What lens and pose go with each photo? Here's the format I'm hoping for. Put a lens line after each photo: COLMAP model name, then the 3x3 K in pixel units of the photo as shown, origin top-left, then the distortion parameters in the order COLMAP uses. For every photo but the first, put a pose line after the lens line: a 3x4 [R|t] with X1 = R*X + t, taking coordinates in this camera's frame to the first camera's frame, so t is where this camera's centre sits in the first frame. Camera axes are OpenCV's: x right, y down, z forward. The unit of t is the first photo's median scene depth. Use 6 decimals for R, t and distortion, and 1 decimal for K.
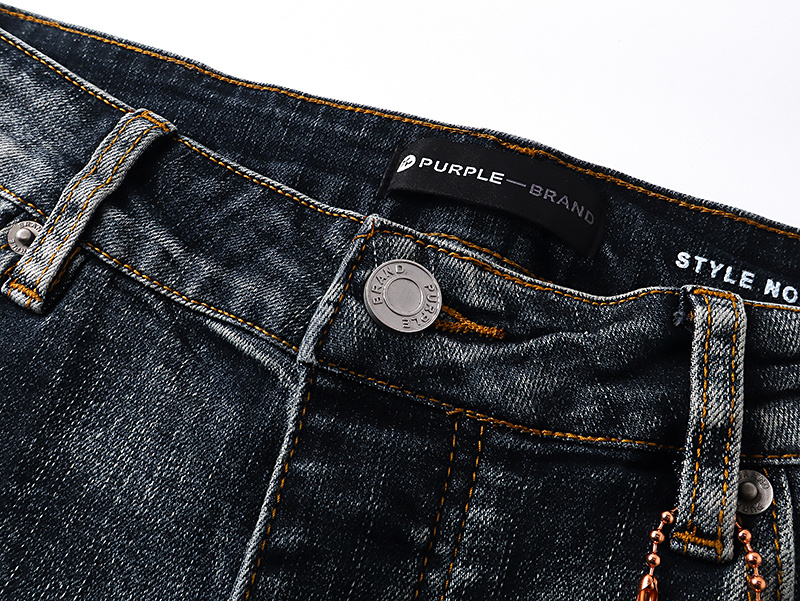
lens RADIAL K [[758.0, 0, 400.0], [0, 758.0, 300.5], [0, 0, 1]] dist [0.010820, -0.004141]
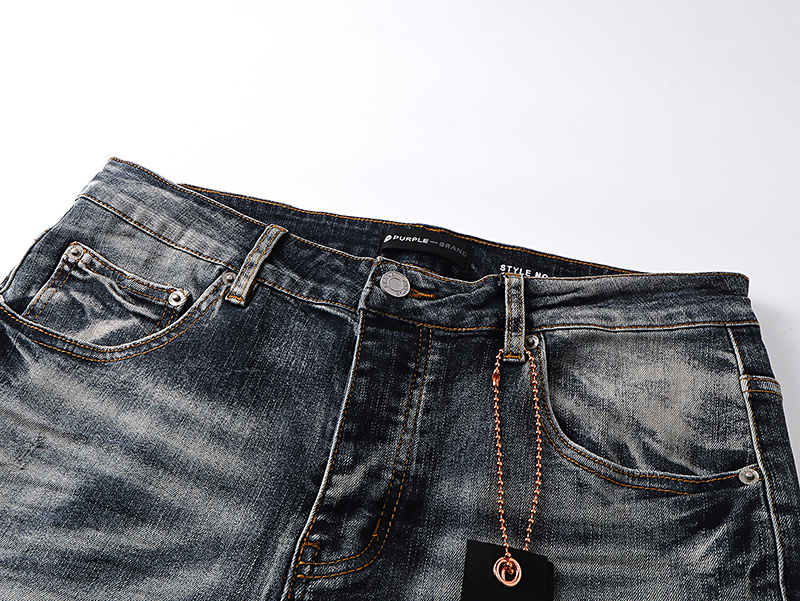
lens RADIAL K [[758.0, 0, 400.0], [0, 758.0, 300.5], [0, 0, 1]] dist [0.010820, -0.004141]
pose [[0.990748, -0.072164, 0.114940, -0.273050], [0.092259, 0.979251, -0.180431, 0.502201], [-0.099534, 0.189365, 0.976849, -1.470281]]
